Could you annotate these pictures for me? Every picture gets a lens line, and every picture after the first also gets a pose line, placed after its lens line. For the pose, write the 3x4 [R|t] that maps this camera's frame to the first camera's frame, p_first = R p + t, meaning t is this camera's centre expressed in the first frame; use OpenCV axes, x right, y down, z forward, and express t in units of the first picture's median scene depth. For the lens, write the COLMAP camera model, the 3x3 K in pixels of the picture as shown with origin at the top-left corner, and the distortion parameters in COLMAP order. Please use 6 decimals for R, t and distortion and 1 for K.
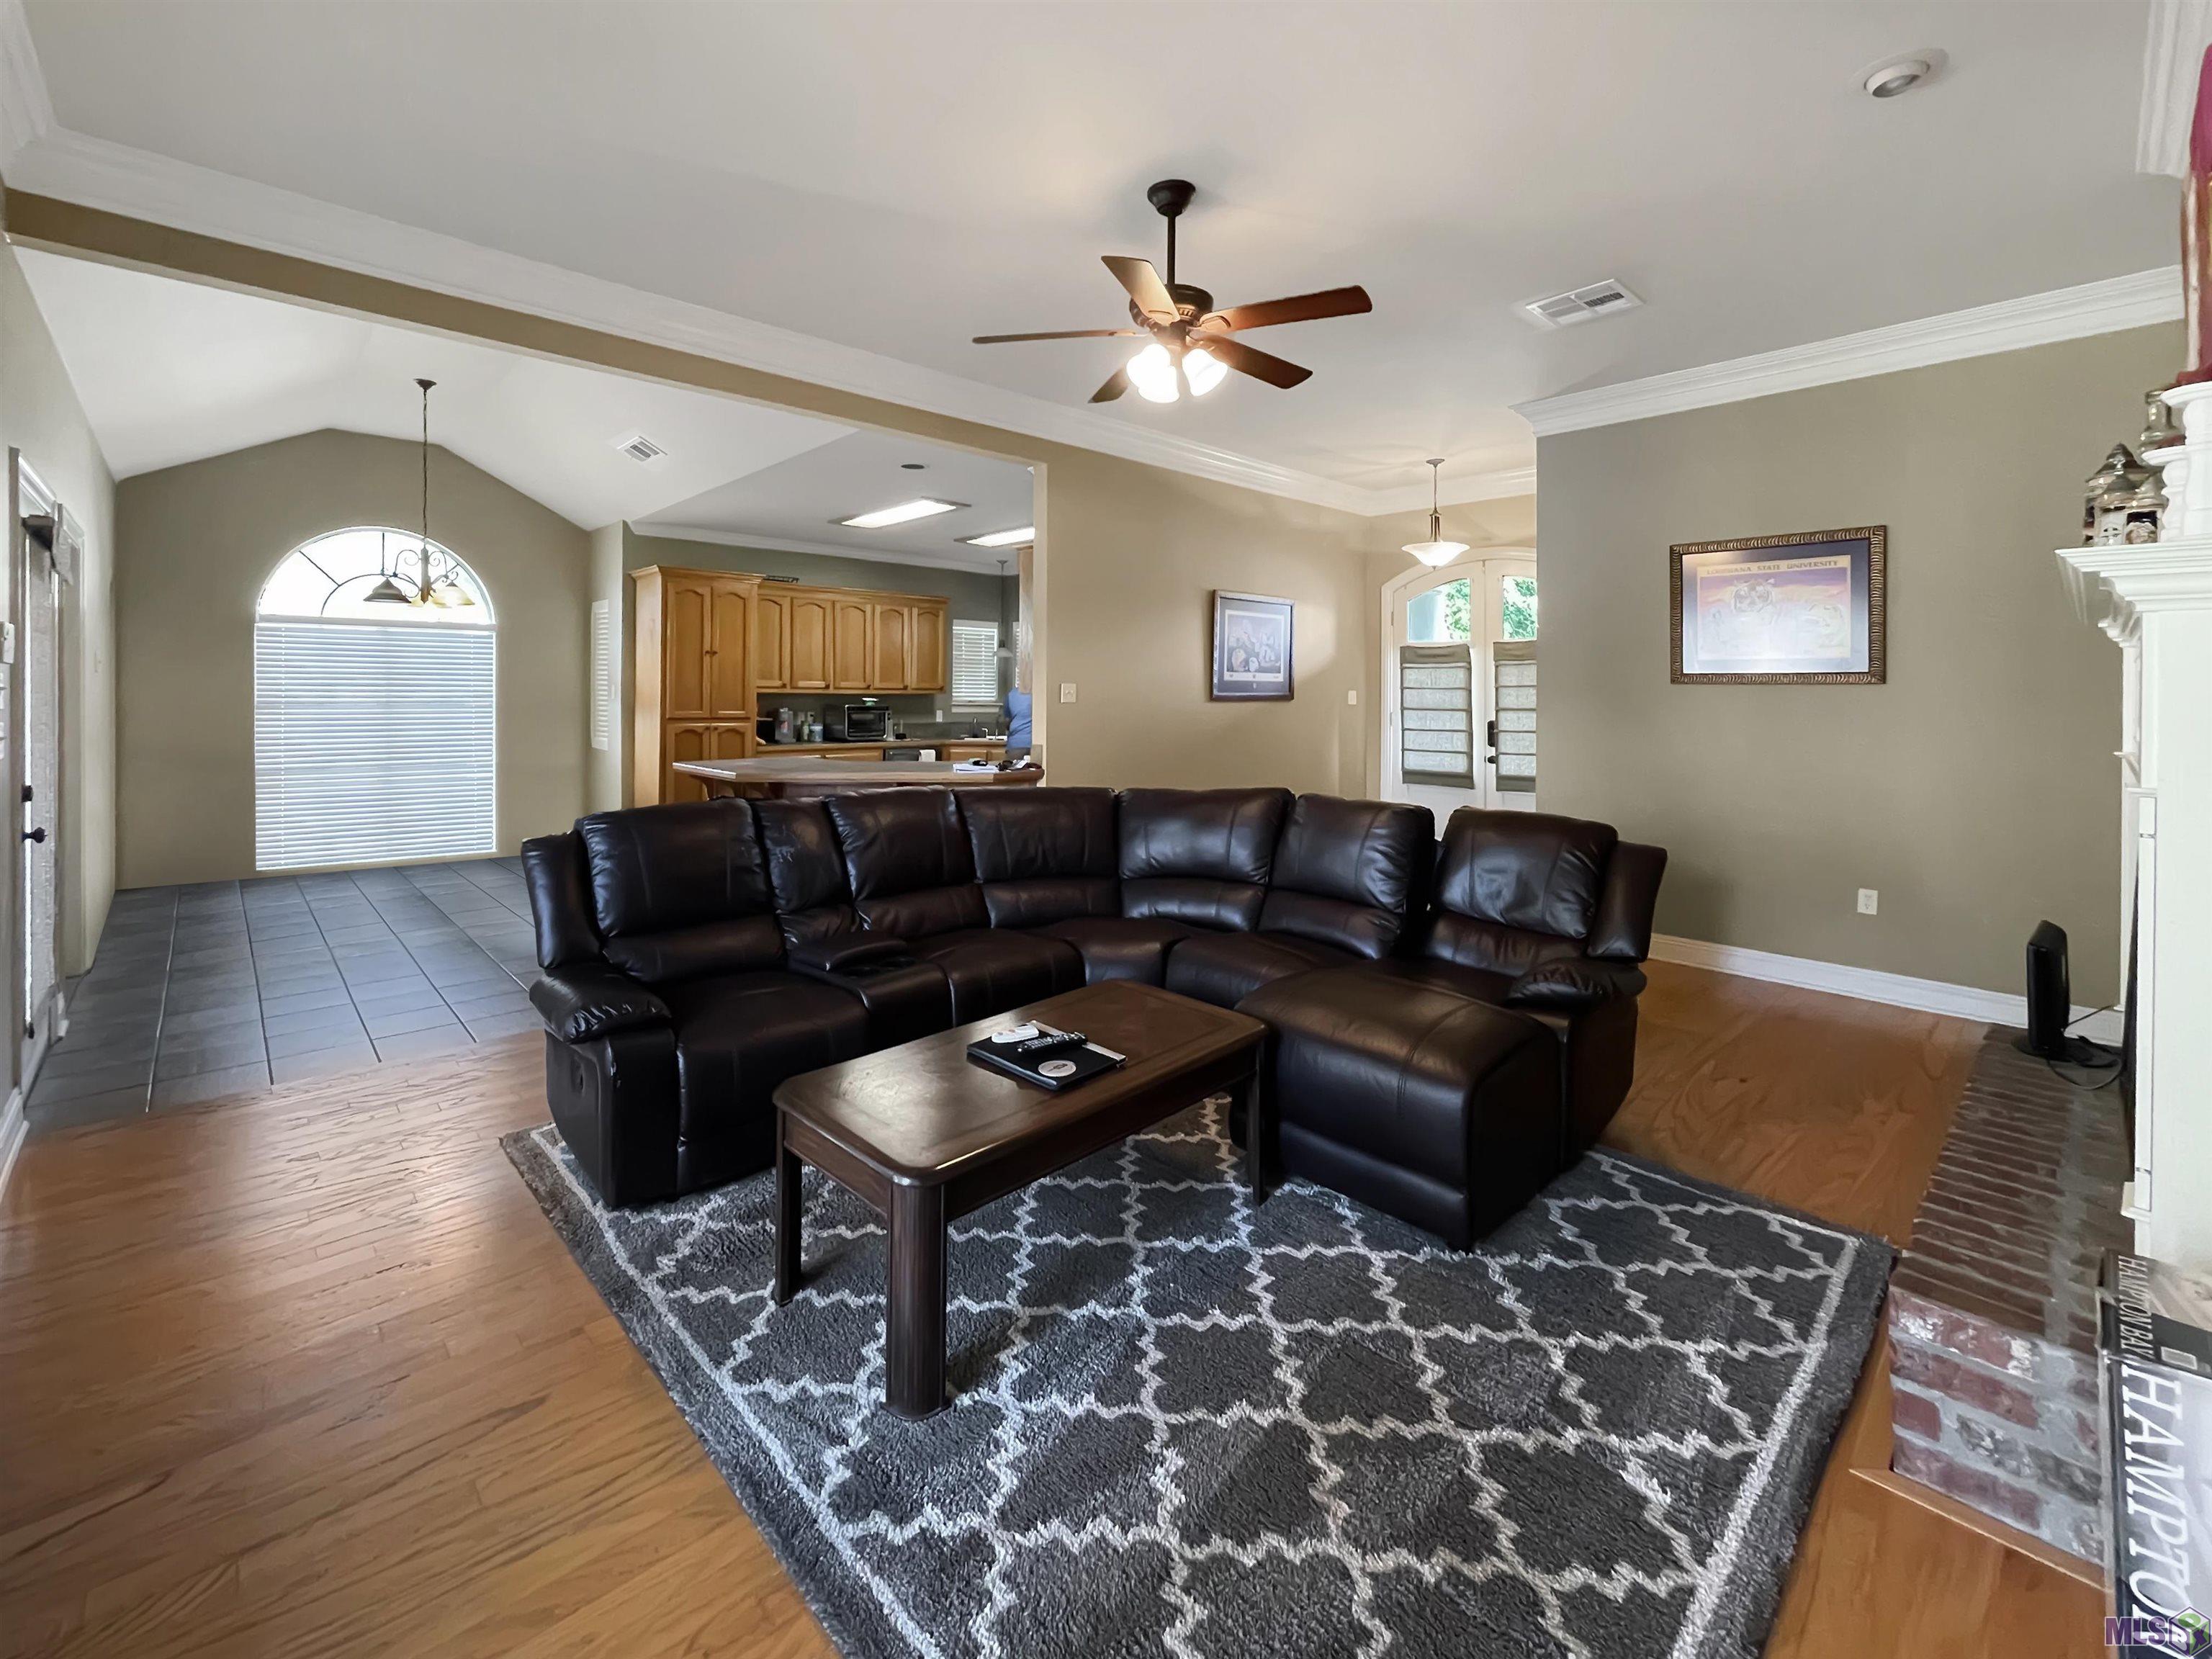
lens RADIAL K [[934.4, 0, 1105.0], [0, 934.4, 832.6], [0, 0, 1]] dist [0.006847, -0.000224]
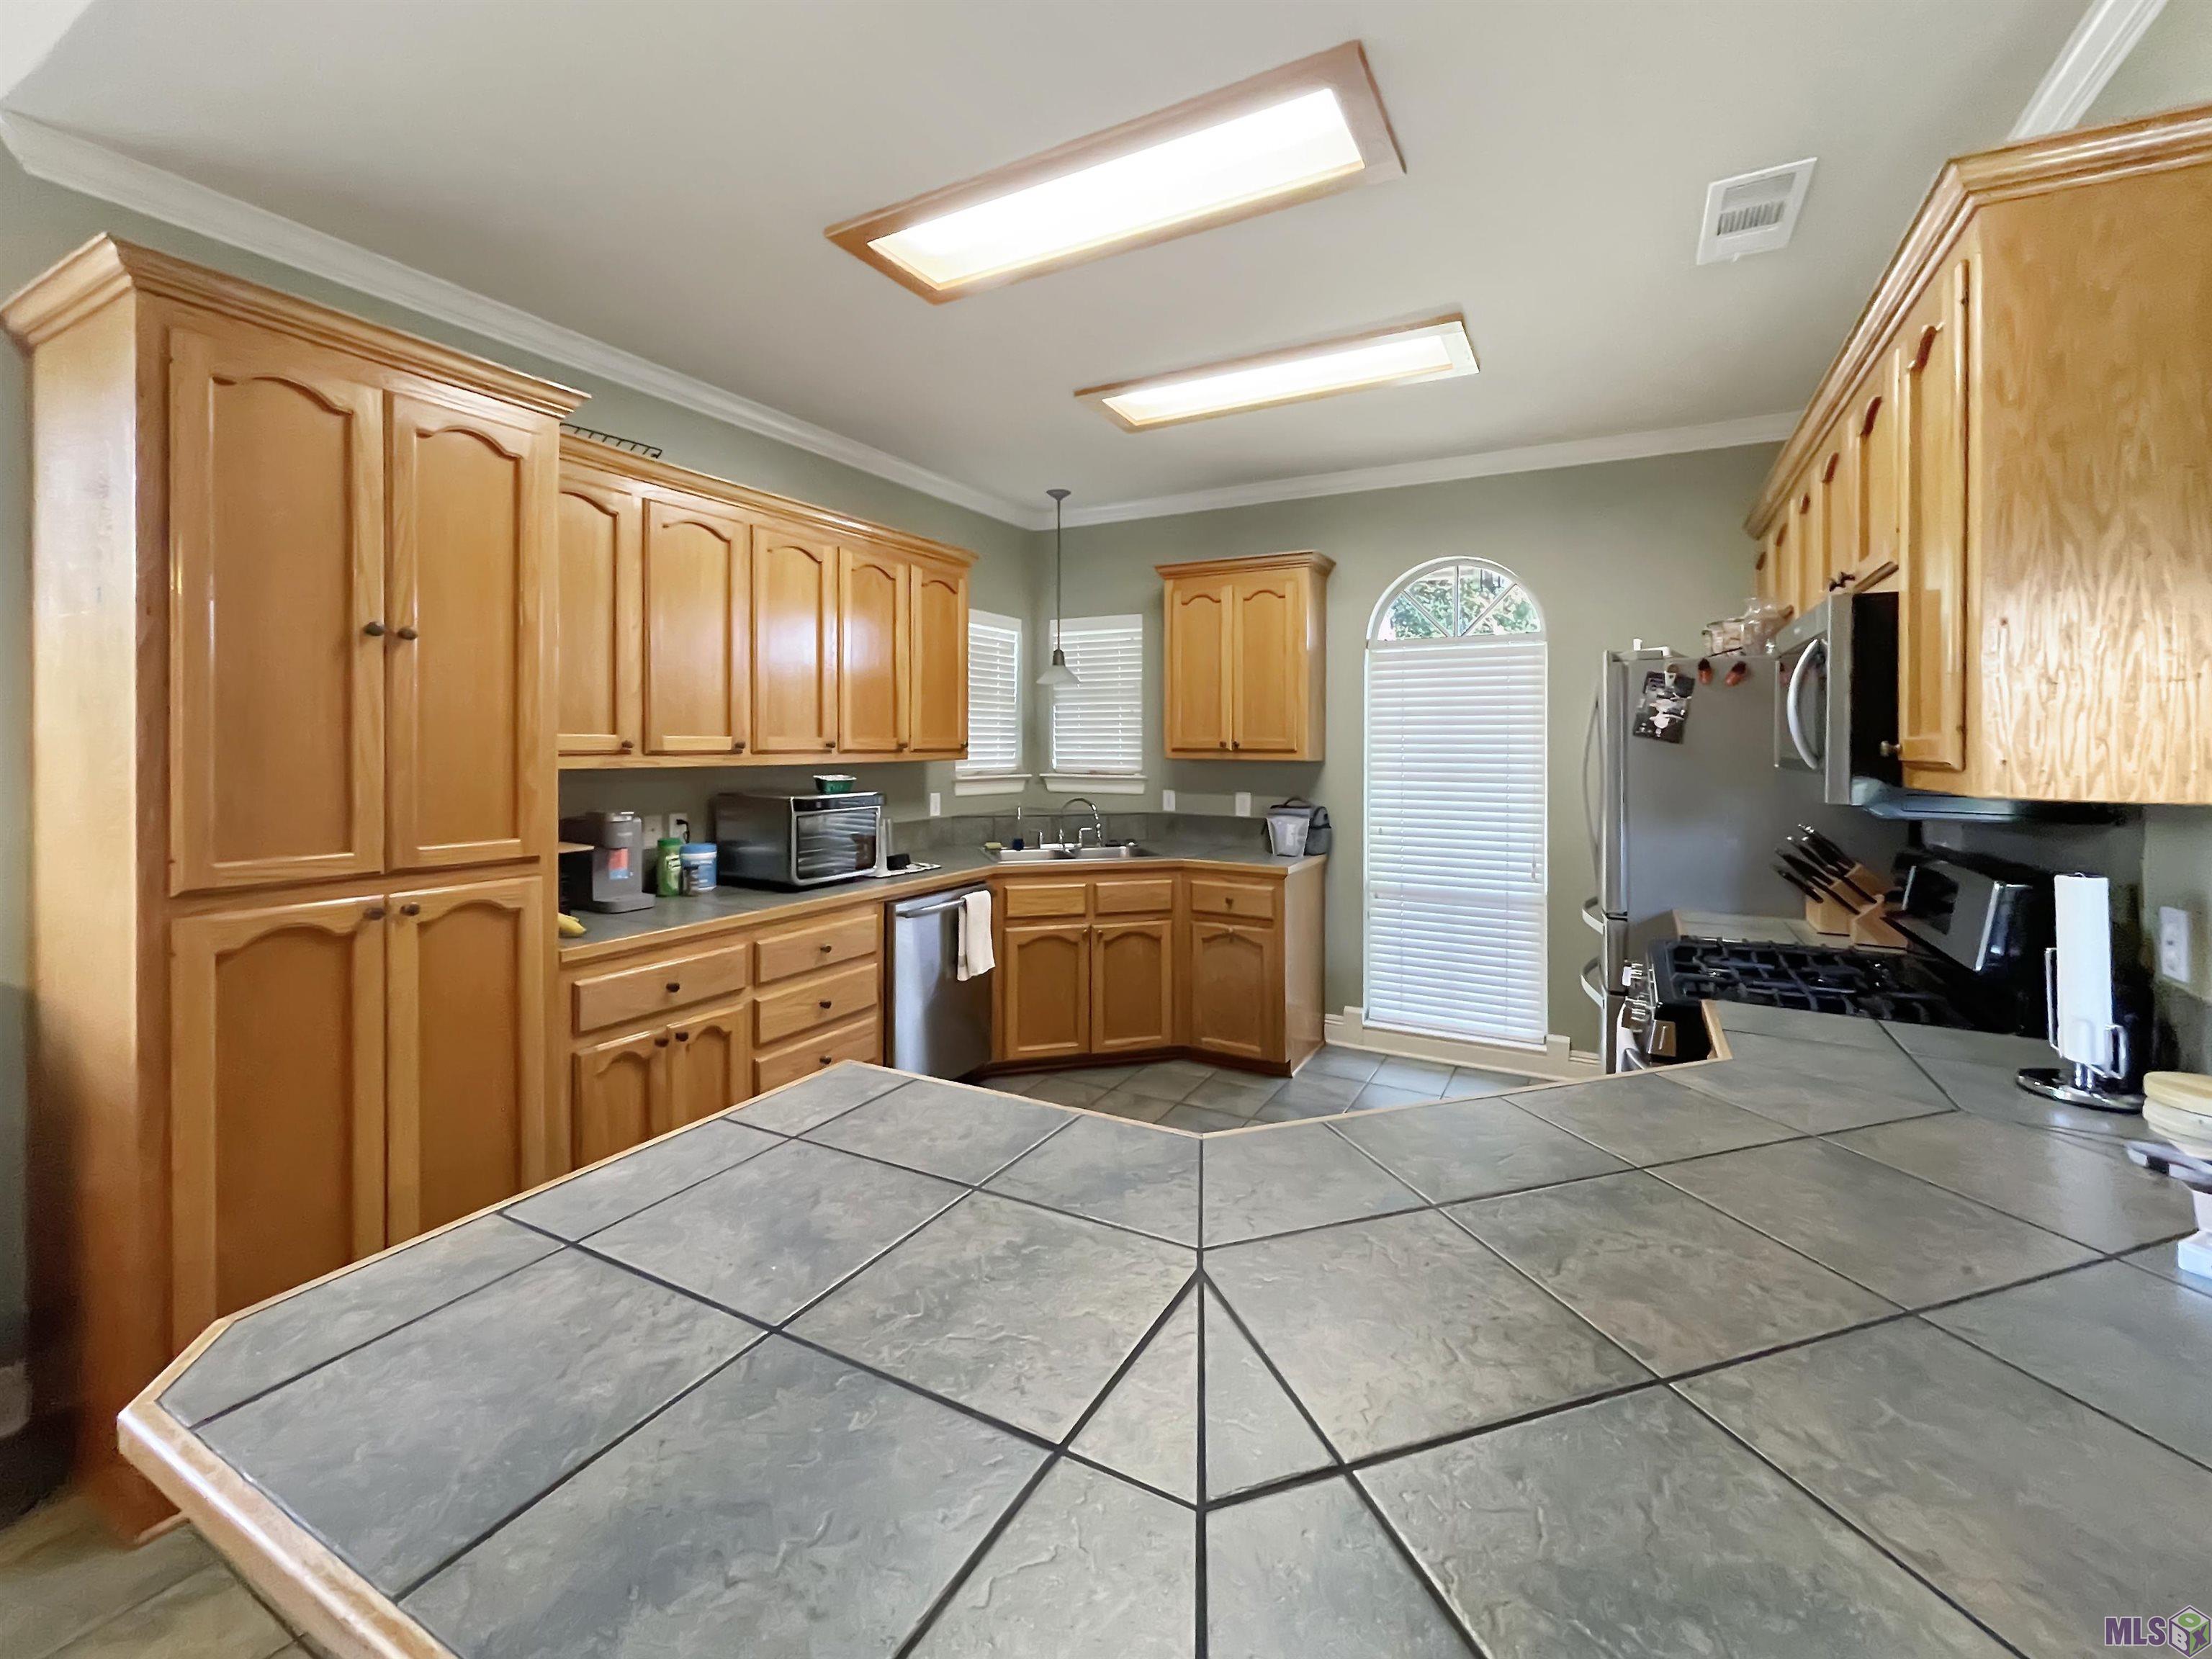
lens RADIAL K [[934.4, 0, 1105.0], [0, 934.4, 821.7], [0, 0, 1]] dist [0.006847, -0.000224]
pose [[0.956676, -0.034970, 0.289048, -0.263902], [0.053256, 0.997029, -0.055642, -0.097156], [-0.286243, 0.068625, 0.955696, 0.595987]]
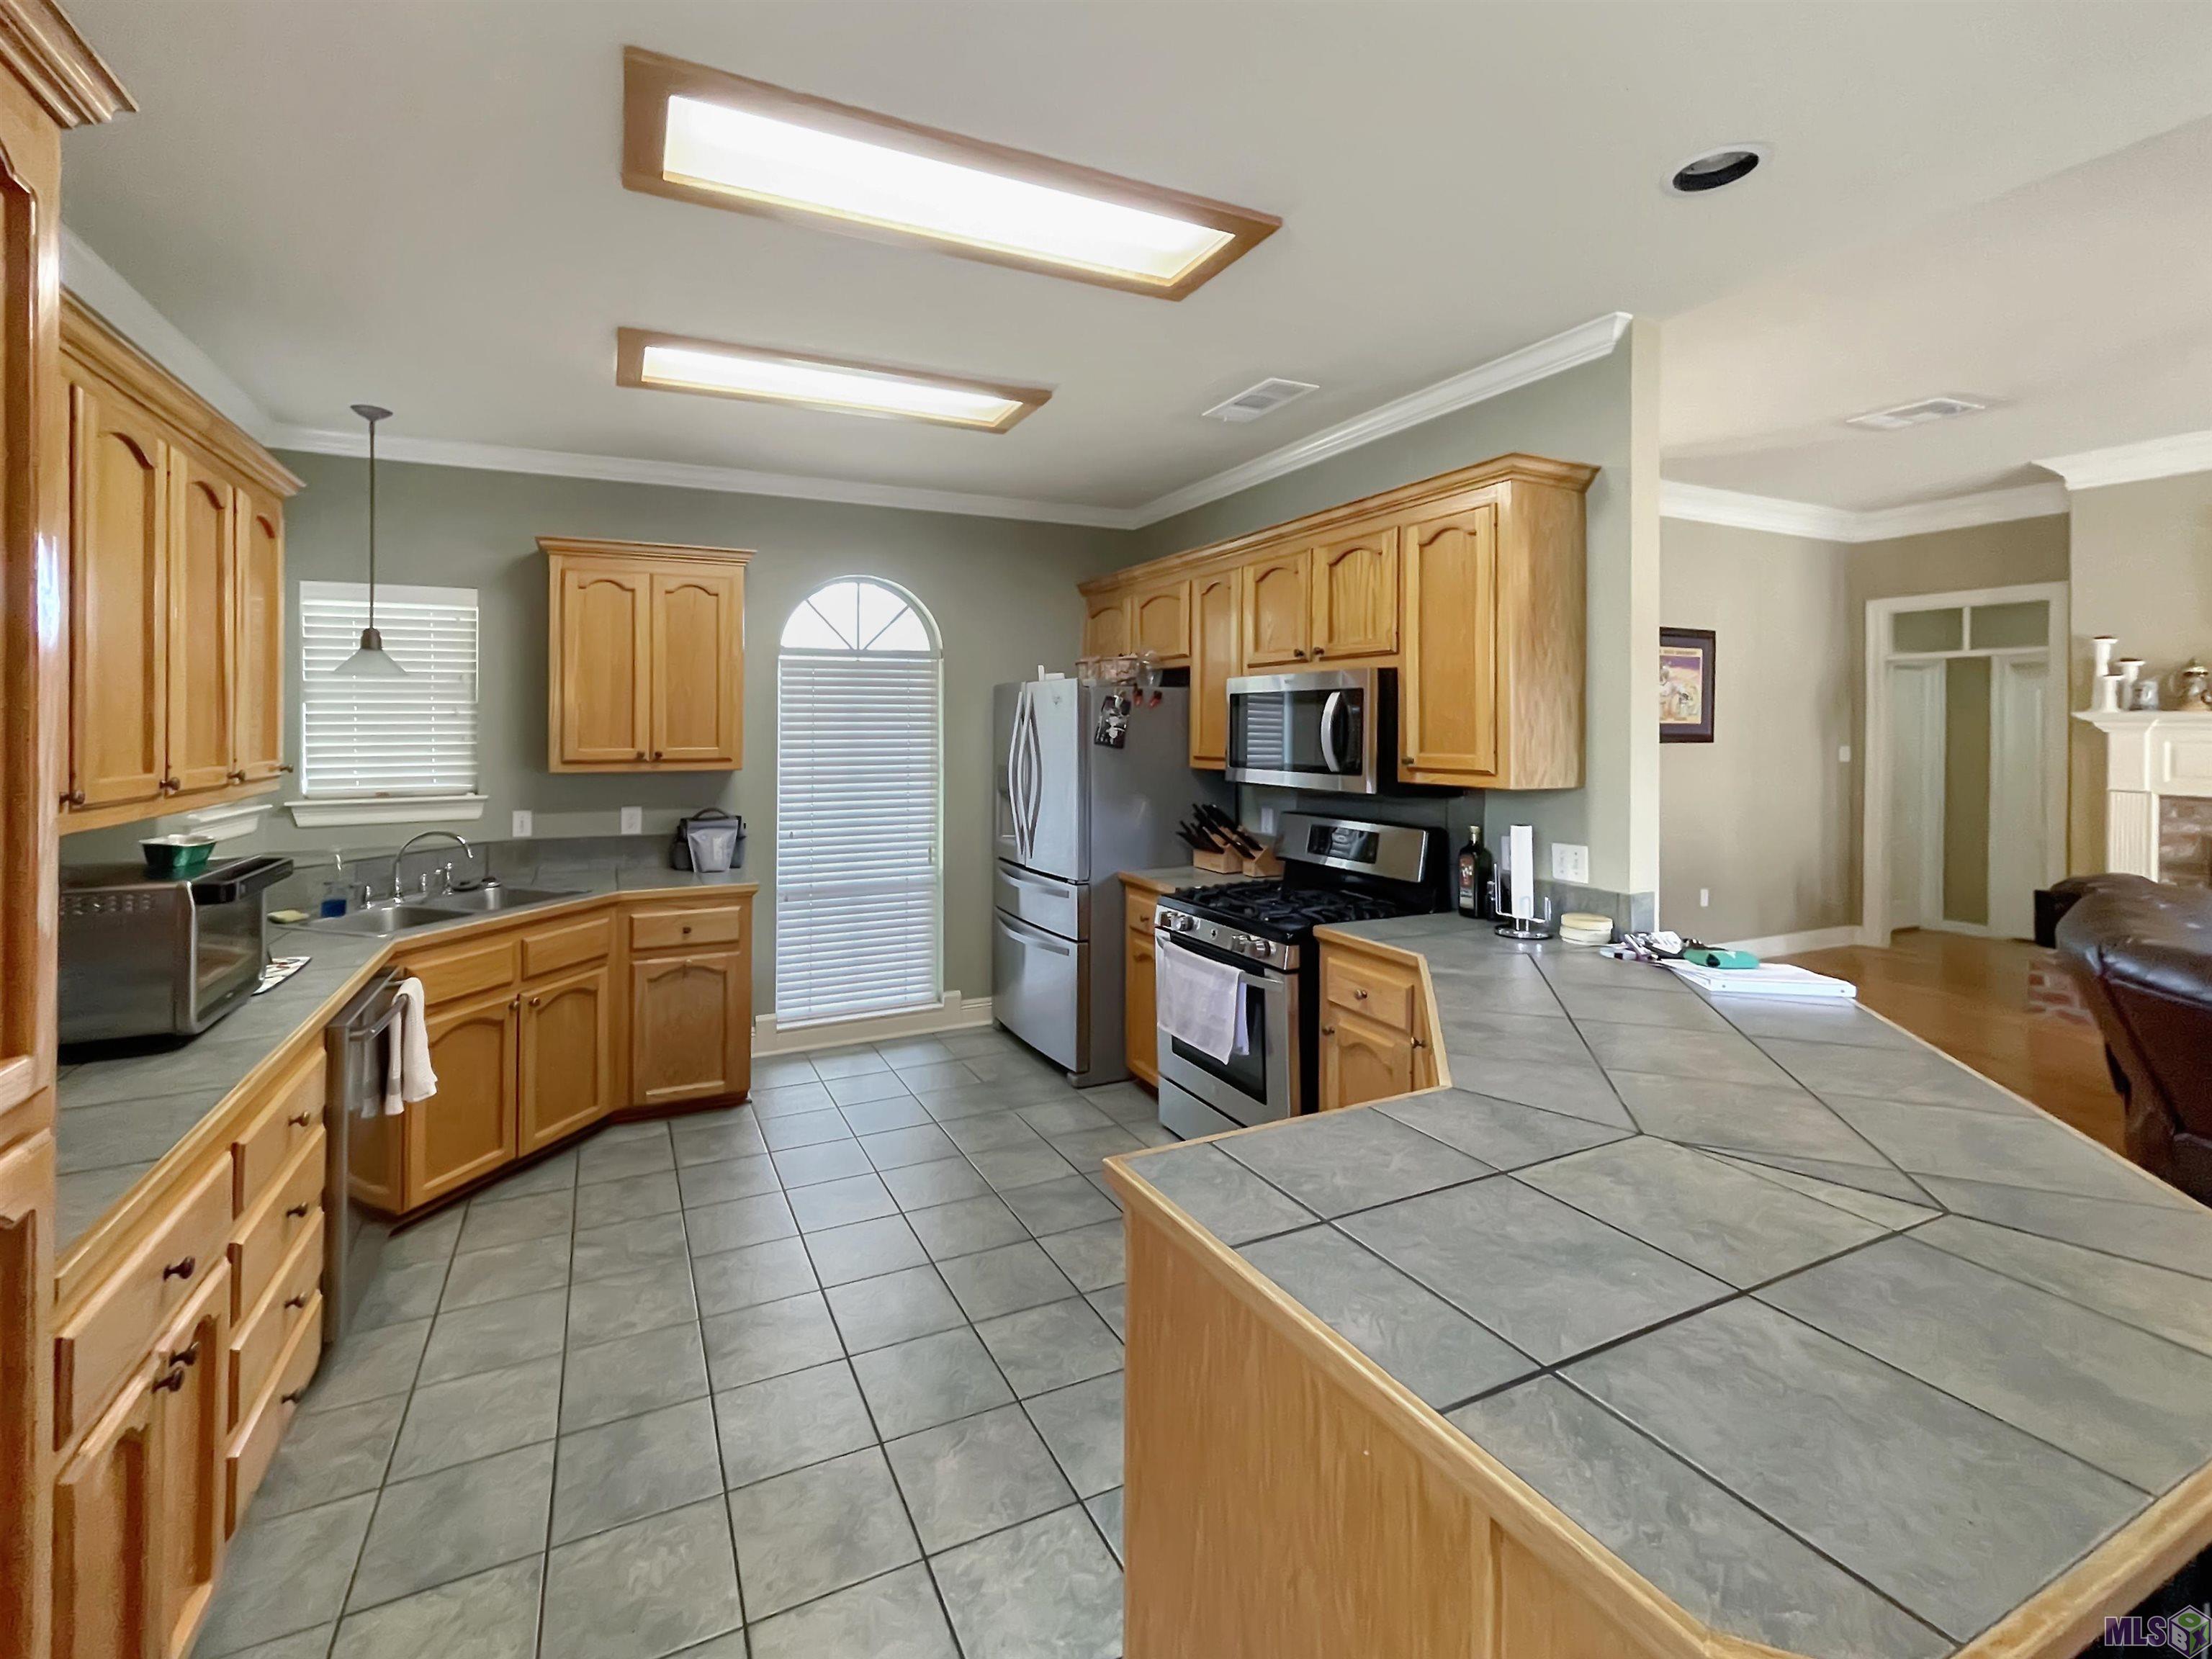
lens RADIAL K [[934.4, 0, 1018.5], [0, 934.4, 812.5], [0, 0, 1]] dist [0.006847, -0.000224]
pose [[0.355828, -0.102912, 0.928868, -0.416818], [0.152557, 0.986983, 0.050909, -0.134527], [-0.922016, 0.123590, 0.366896, 0.744246]]
